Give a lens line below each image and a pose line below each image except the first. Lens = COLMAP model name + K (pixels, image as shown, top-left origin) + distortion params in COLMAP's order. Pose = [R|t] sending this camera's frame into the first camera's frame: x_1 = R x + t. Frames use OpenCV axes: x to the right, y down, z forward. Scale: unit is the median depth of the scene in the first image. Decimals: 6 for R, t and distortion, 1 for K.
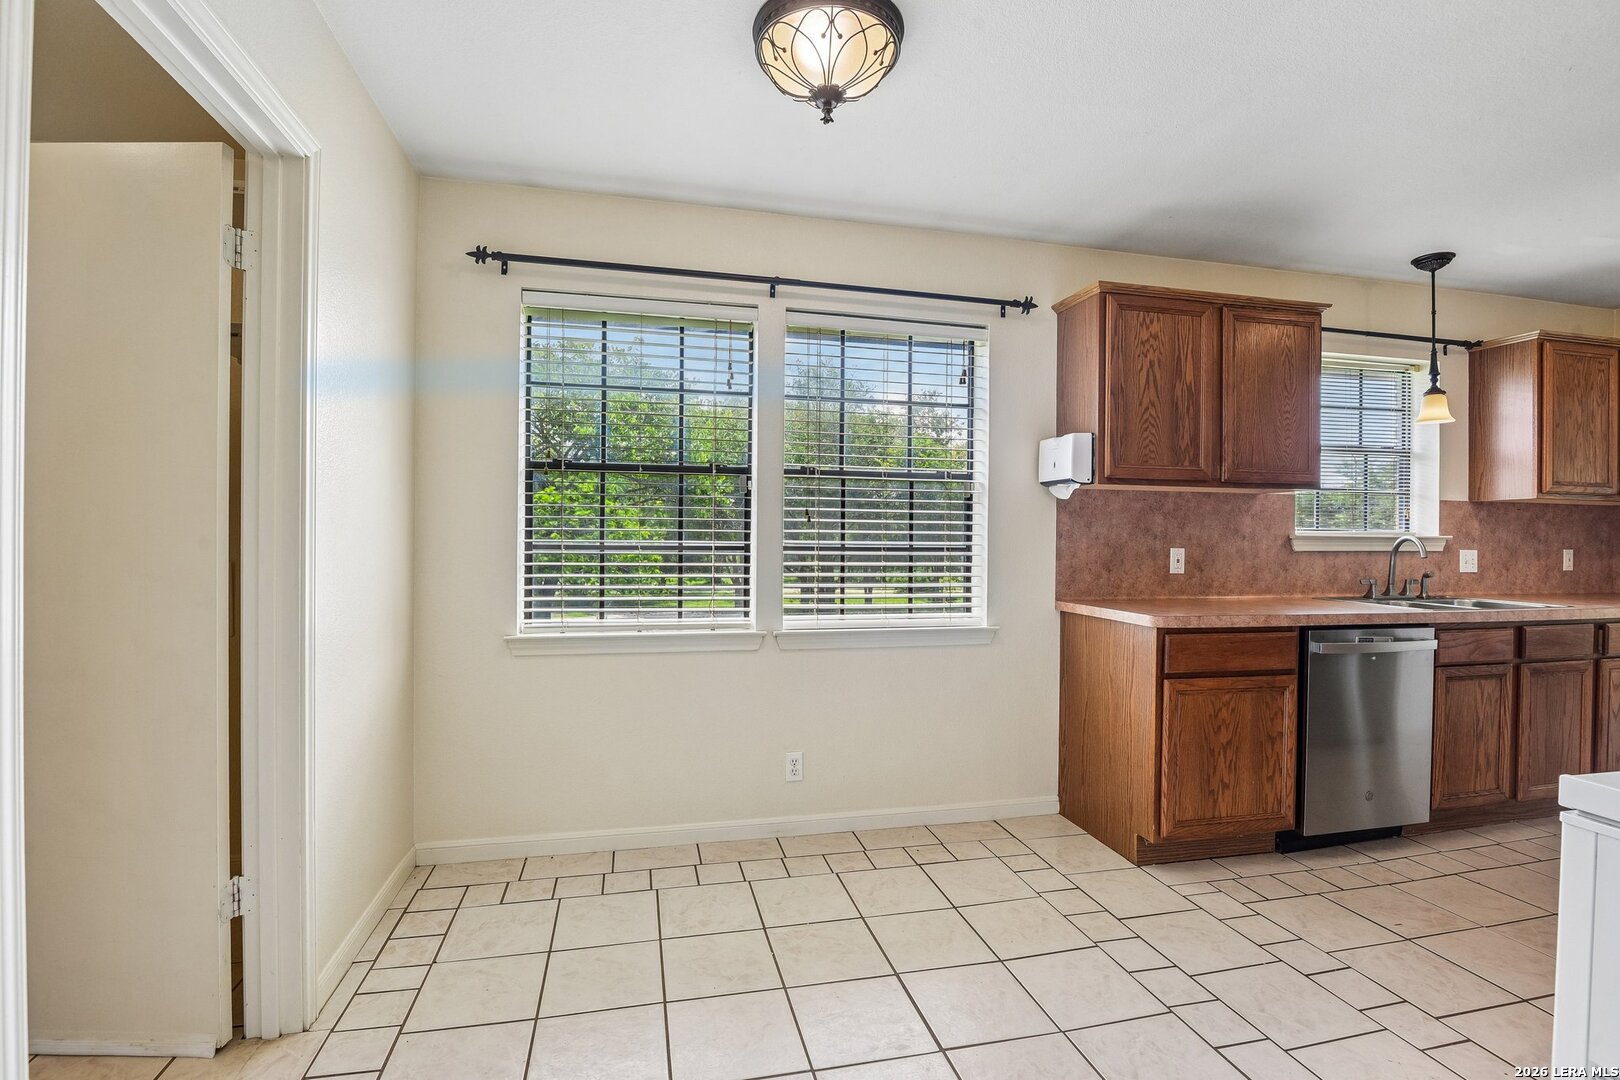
lens RADIAL K [[751.8, 0, 804.5], [0, 751.8, 539.7], [0, 0, 1]] dist [-0.015884, -0.000757]
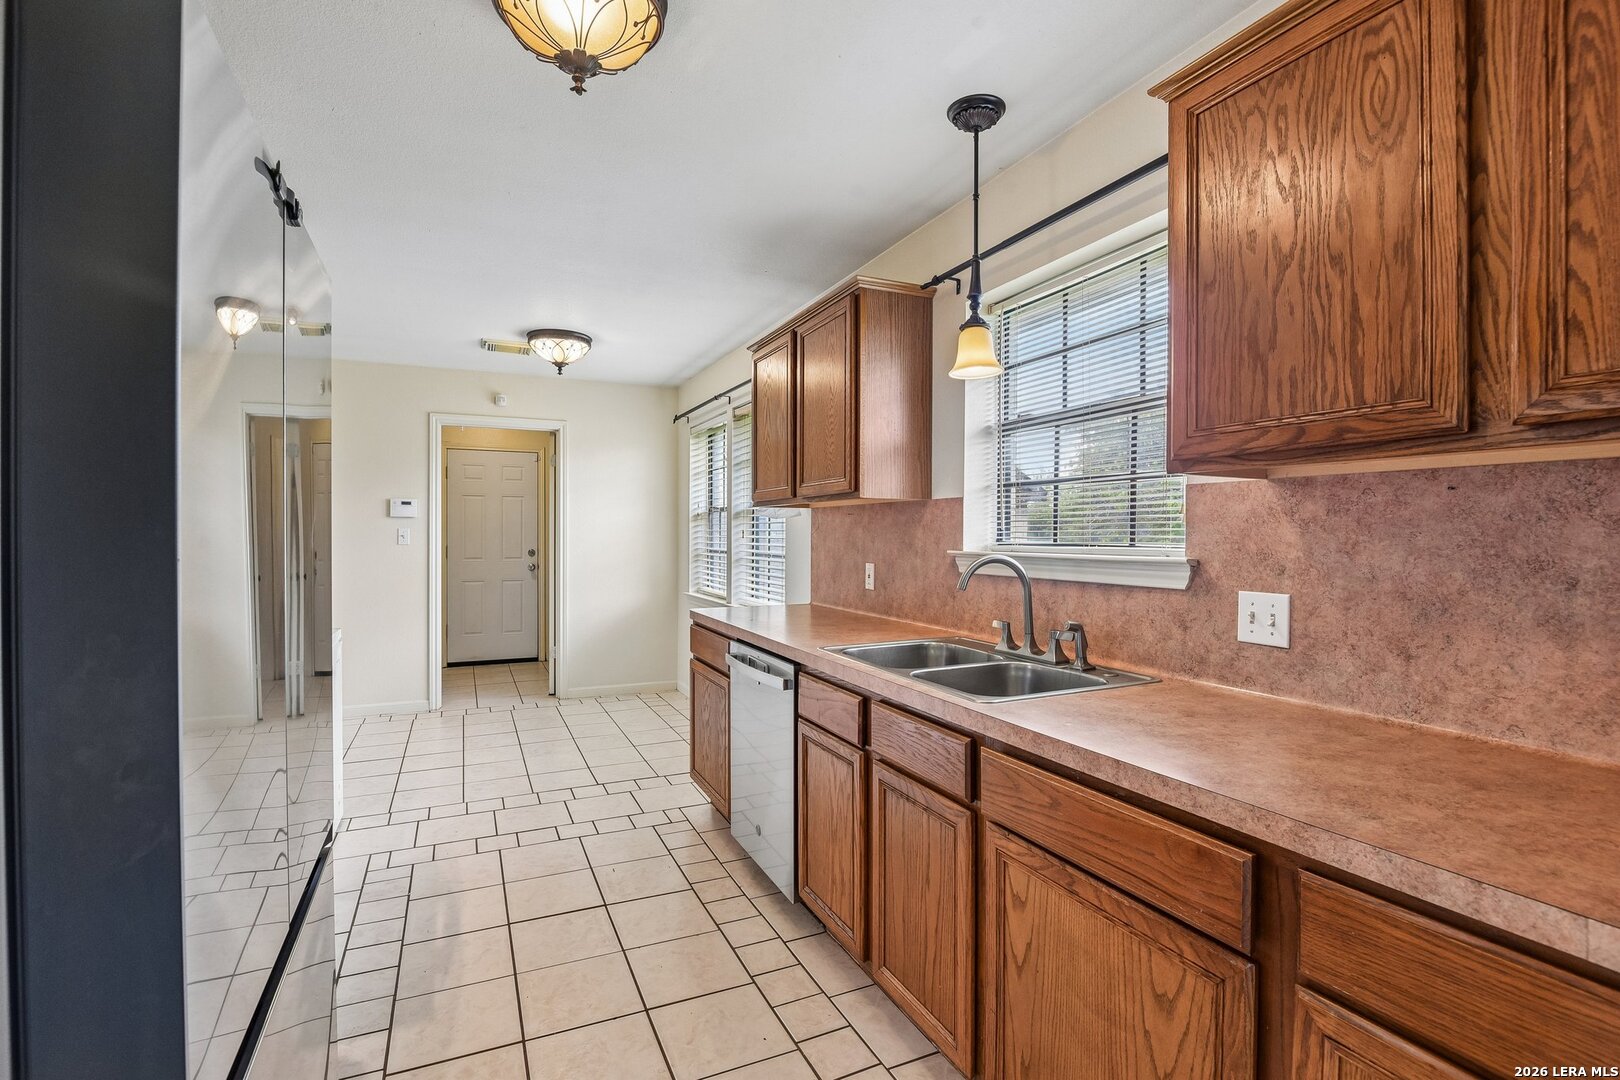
lens RADIAL K [[751.8, 0, 812.2], [0, 751.8, 539.5], [0, 0, 1]] dist [-0.015884, -0.000757]
pose [[0.198755, -0.001250, -0.980048, 1.494040], [-0.008063, 0.999963, -0.002911, -0.016140], [0.980016, 0.008481, 0.198737, 0.770731]]
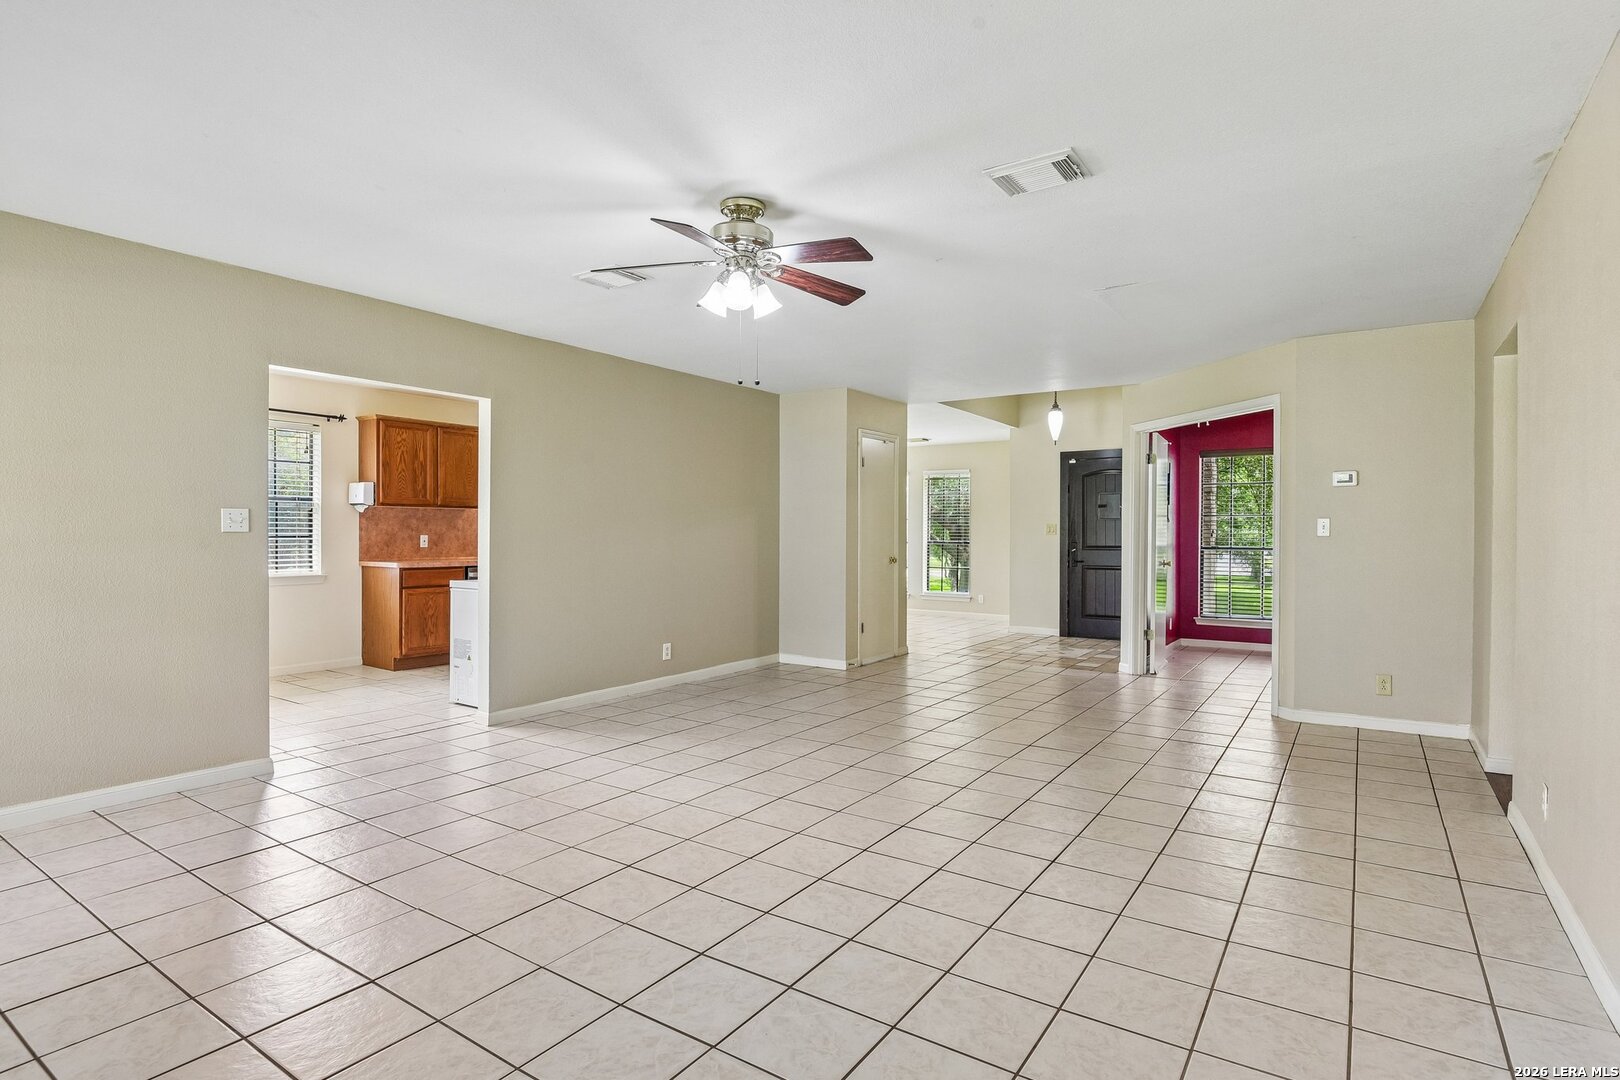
lens RADIAL K [[814.3, 0, 801.6], [0, 814.3, 541.2], [0, 0, 1]] dist [-0.013473, 0.000083]
pose [[0.742171, -0.013900, 0.670066, -0.257214], [0.006569, 0.999888, 0.013467, 0.004914], [-0.670178, -0.005593, 0.742179, -1.478158]]
